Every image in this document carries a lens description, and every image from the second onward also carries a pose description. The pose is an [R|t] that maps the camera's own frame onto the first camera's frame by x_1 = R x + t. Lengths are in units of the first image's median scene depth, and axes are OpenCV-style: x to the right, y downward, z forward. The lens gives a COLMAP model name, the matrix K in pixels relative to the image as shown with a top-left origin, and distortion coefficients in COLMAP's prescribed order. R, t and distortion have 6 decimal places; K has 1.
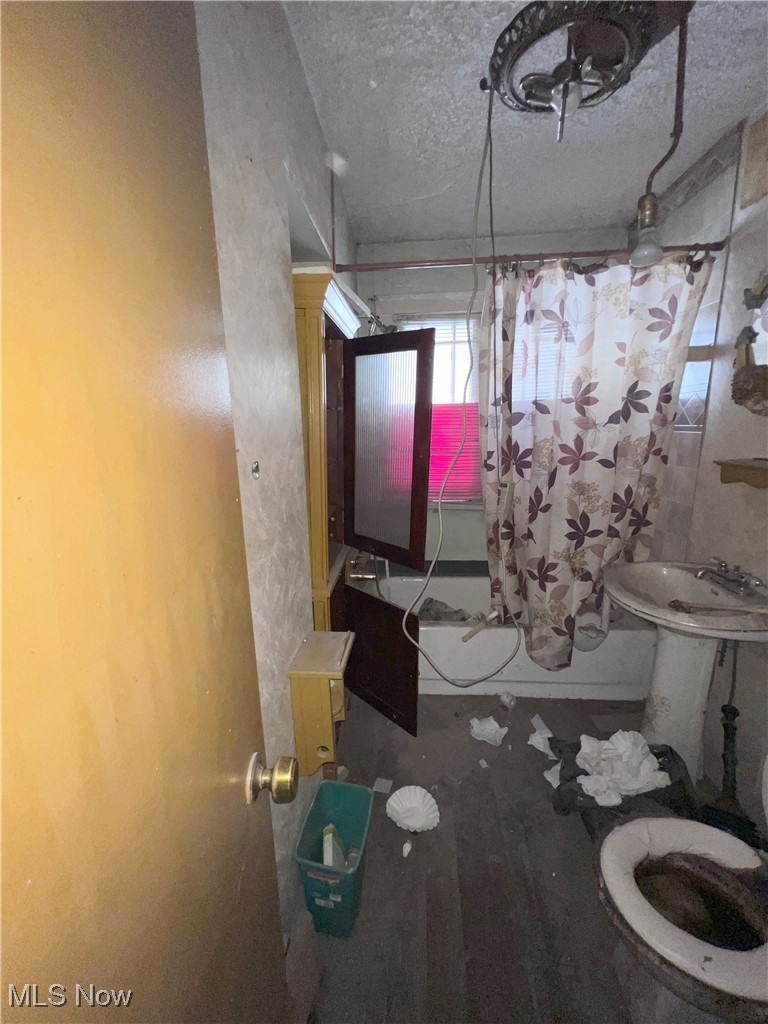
lens RADIAL K [[413.0, 0, 384.0], [0, 413.0, 512.0], [0, 0, 1]] dist [-0.002171, 0.000409]
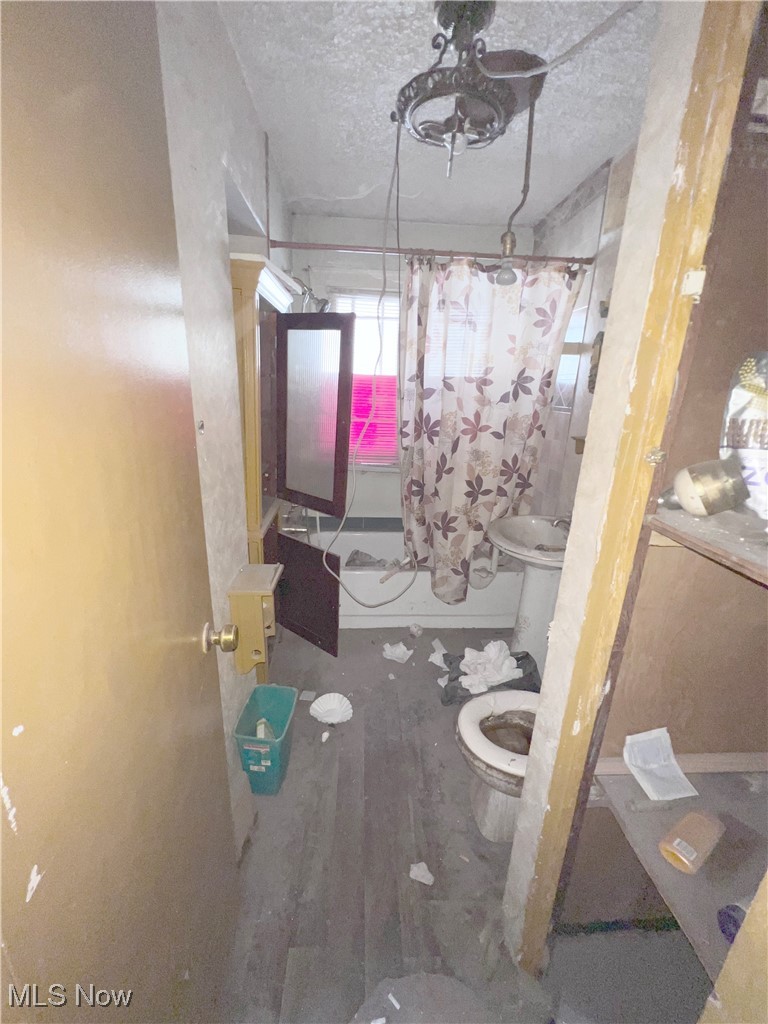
lens RADIAL K [[410.0, 0, 385.2], [0, 410.0, 510.1], [0, 0, 1]] dist [-0.000598, 0.000256]
pose [[0.988222, 0.013745, 0.152410, 0.028888], [-0.025710, 0.996714, 0.076816, 0.019854], [-0.150853, -0.079830, 0.985328, -0.172354]]
